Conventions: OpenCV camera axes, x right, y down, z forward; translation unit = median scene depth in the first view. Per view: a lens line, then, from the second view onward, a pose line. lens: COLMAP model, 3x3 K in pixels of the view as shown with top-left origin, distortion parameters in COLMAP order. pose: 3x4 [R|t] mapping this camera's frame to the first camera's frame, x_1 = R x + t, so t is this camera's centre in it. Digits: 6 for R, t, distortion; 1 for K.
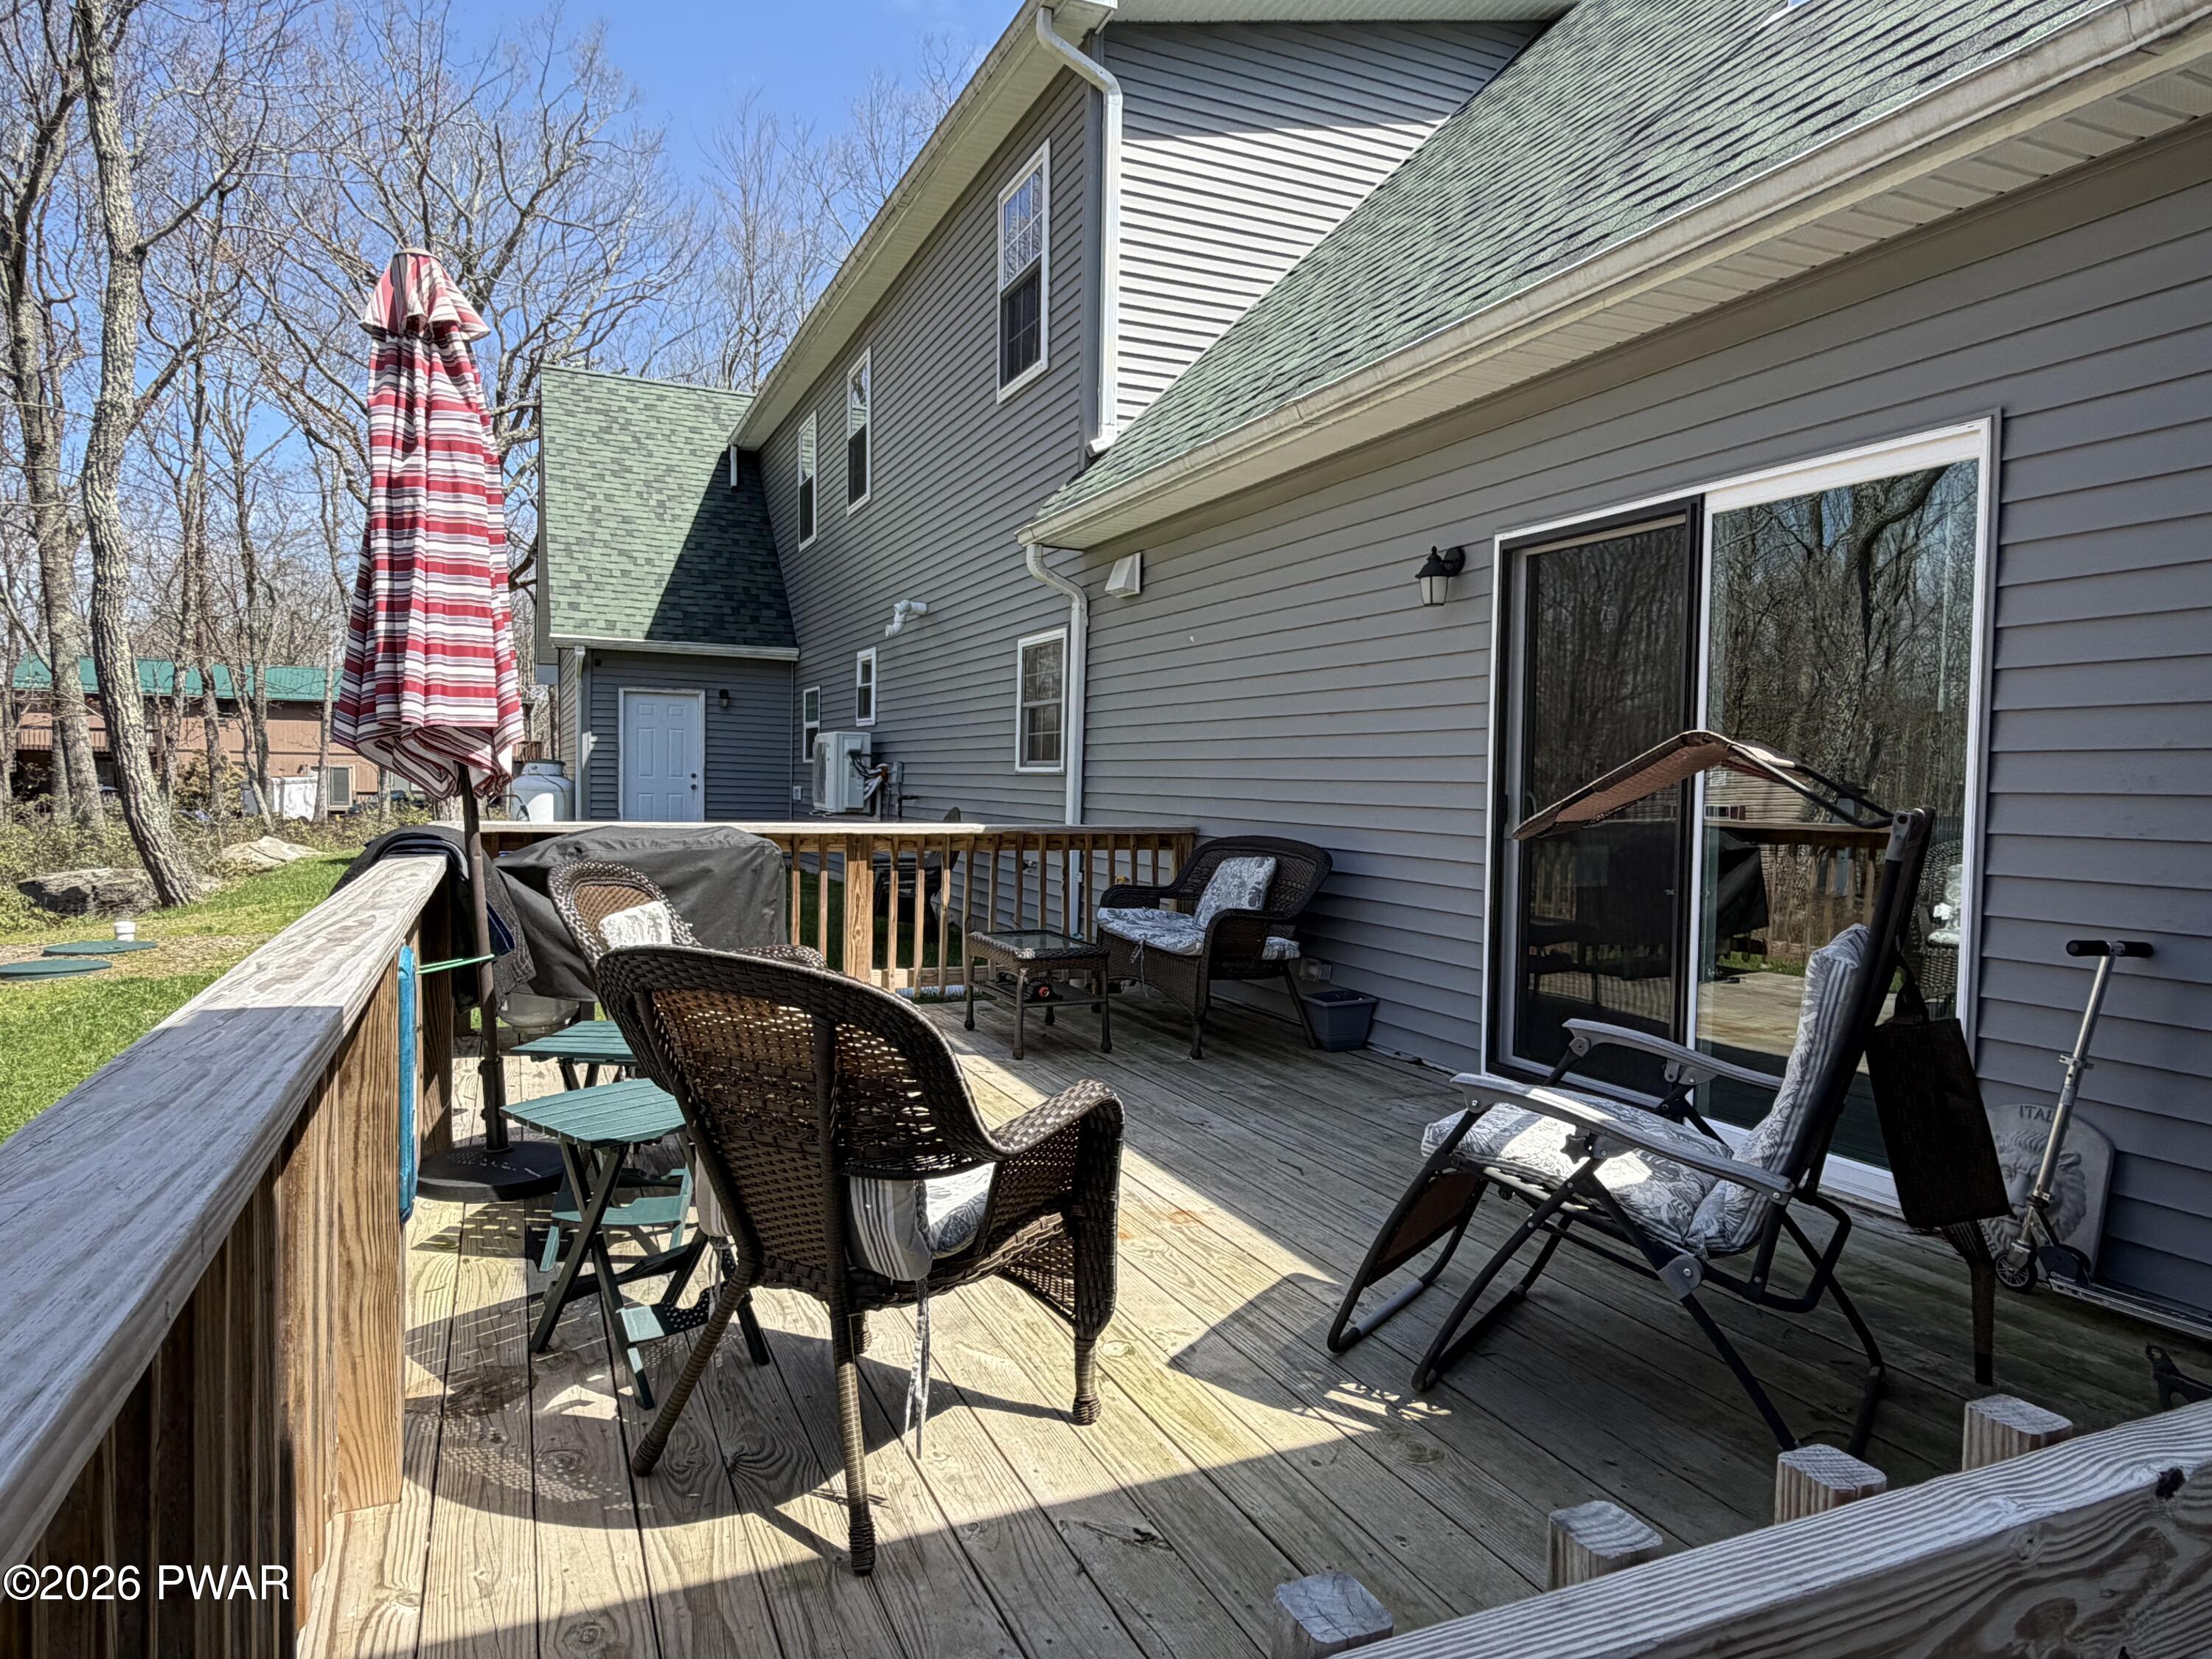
lens RADIAL K [[1351.6, 0, 1102.6], [0, 1351.6, 828.0], [0, 0, 1]] dist [-0.002654, -0.000443]
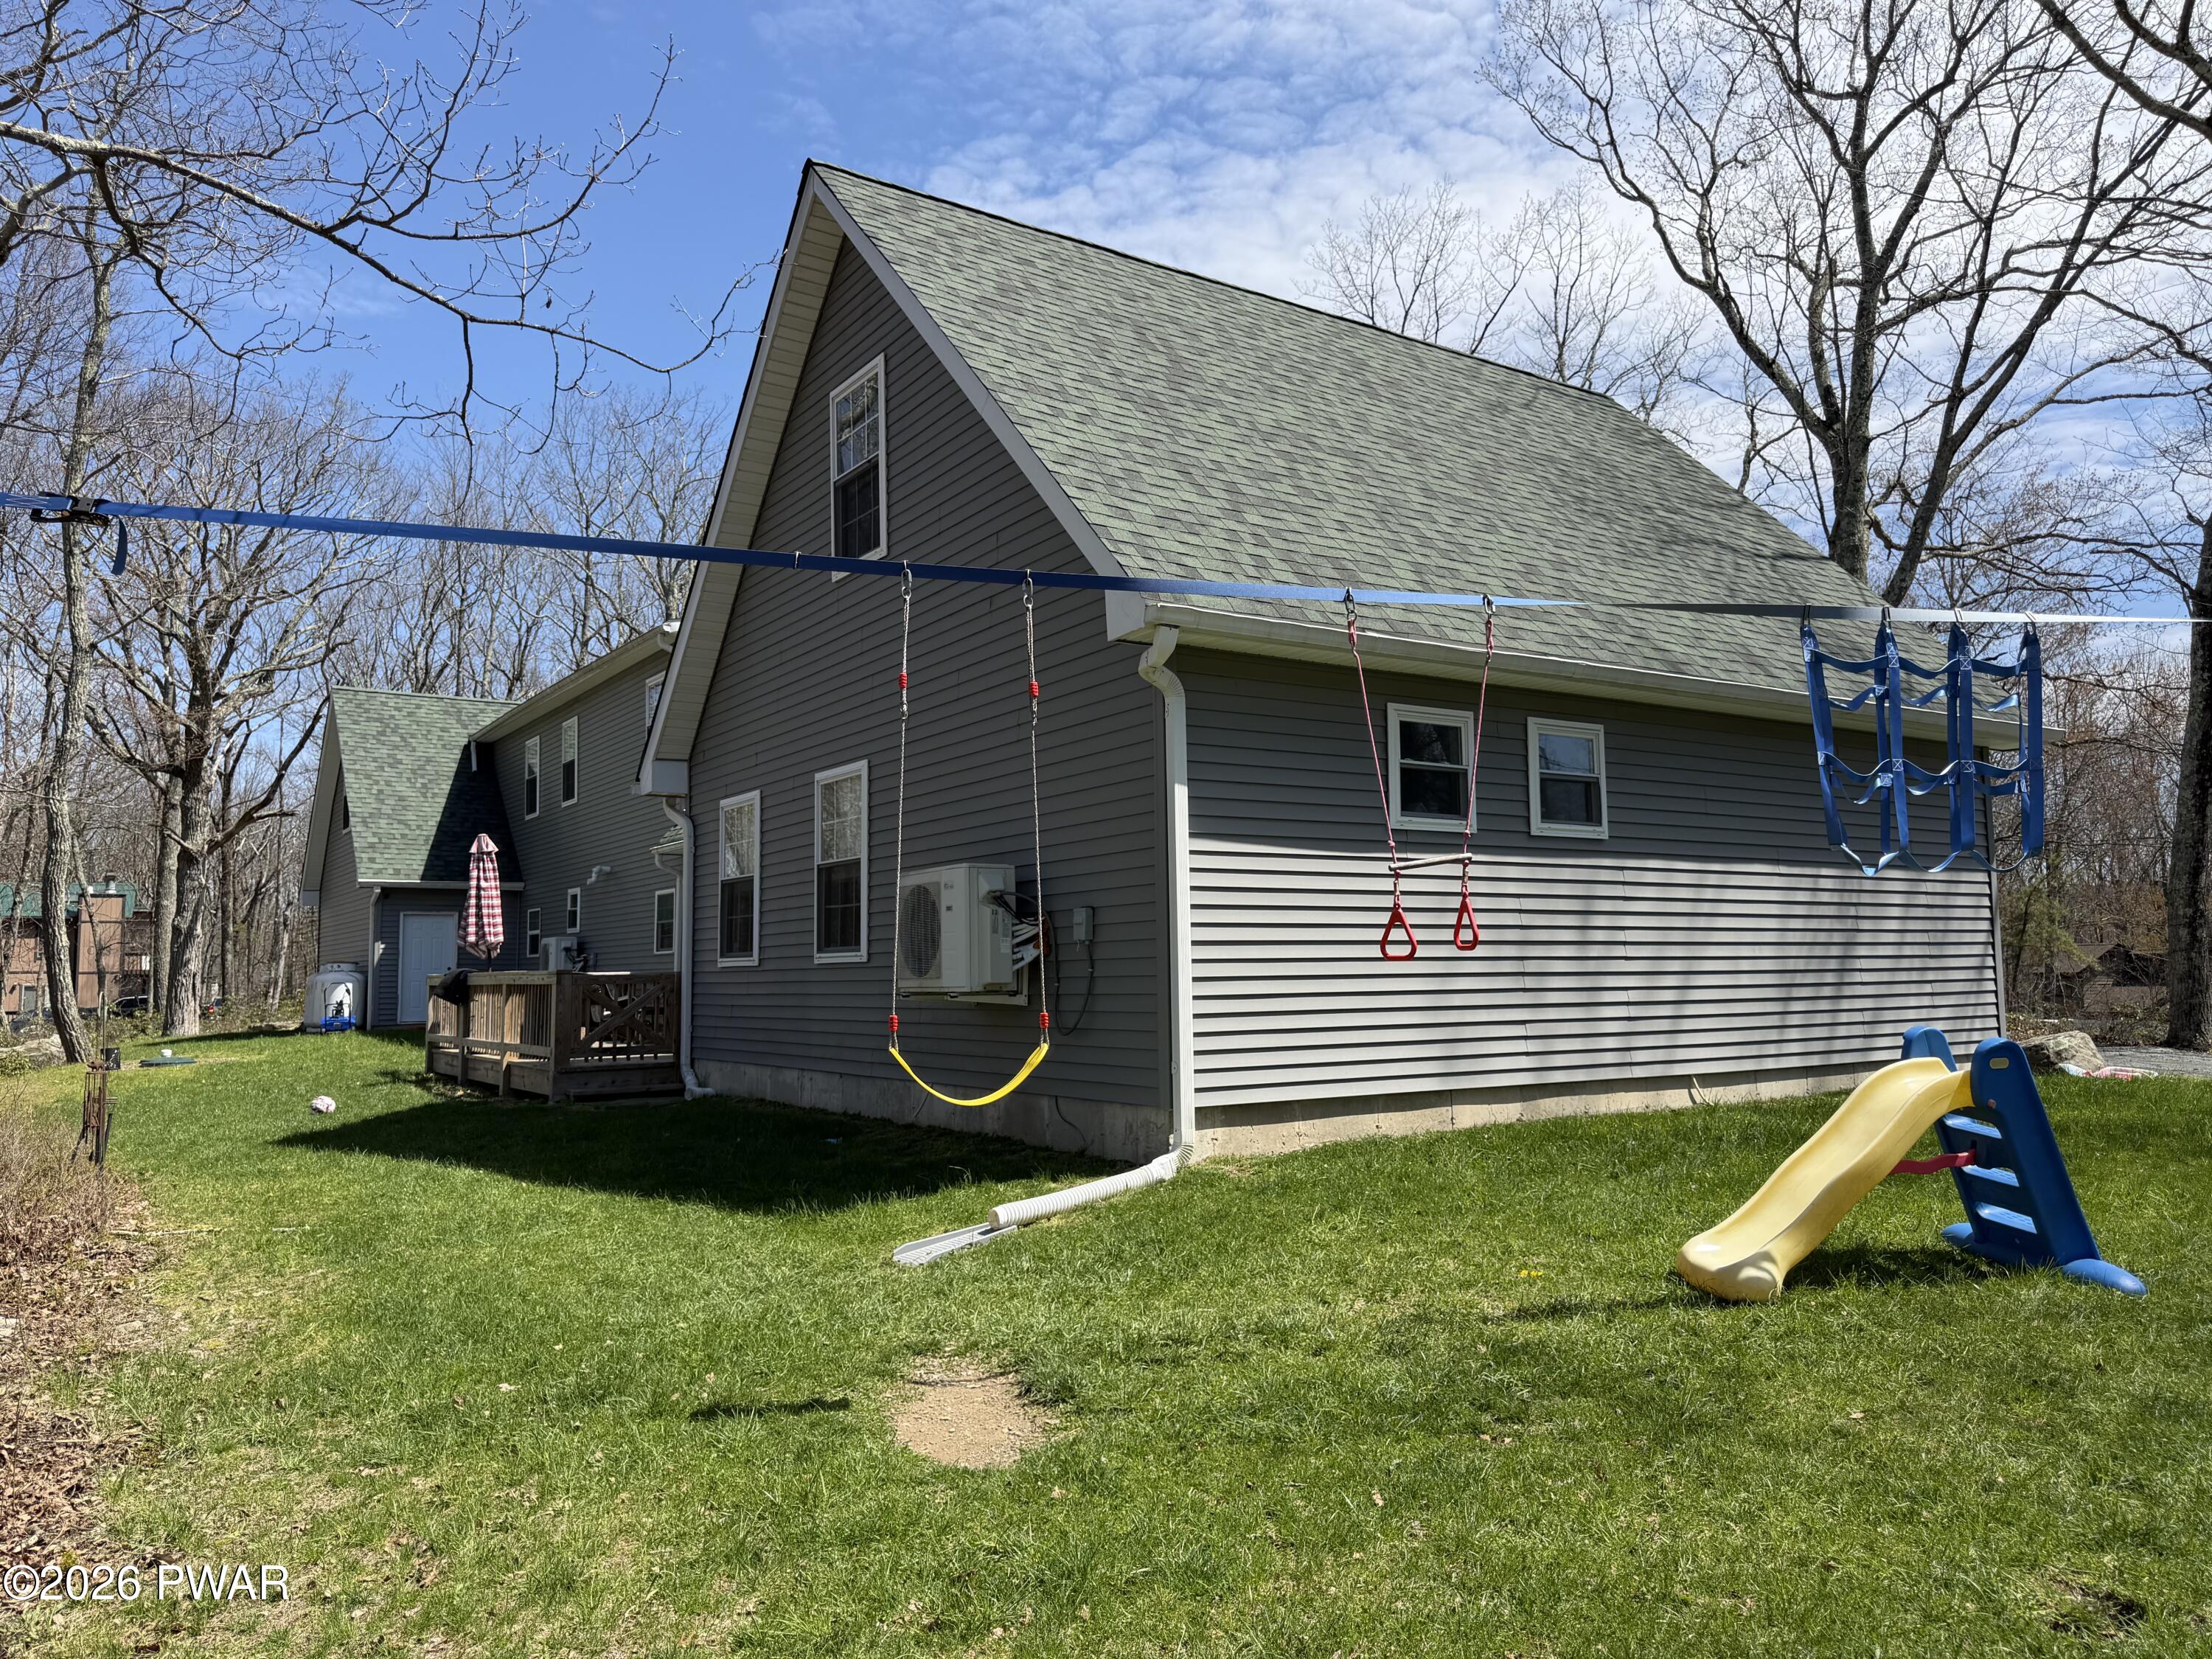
lens RADIAL K [[1559.2, 0, 1110.6], [0, 1559.2, 836.5], [0, 0, 1]] dist [0.028617, -0.022363]
pose [[0.984710, -0.014434, 0.173600, 0.119446], [0.036970, 0.991176, -0.127290, 0.063415], [-0.170231, 0.131762, 0.976555, -0.837305]]
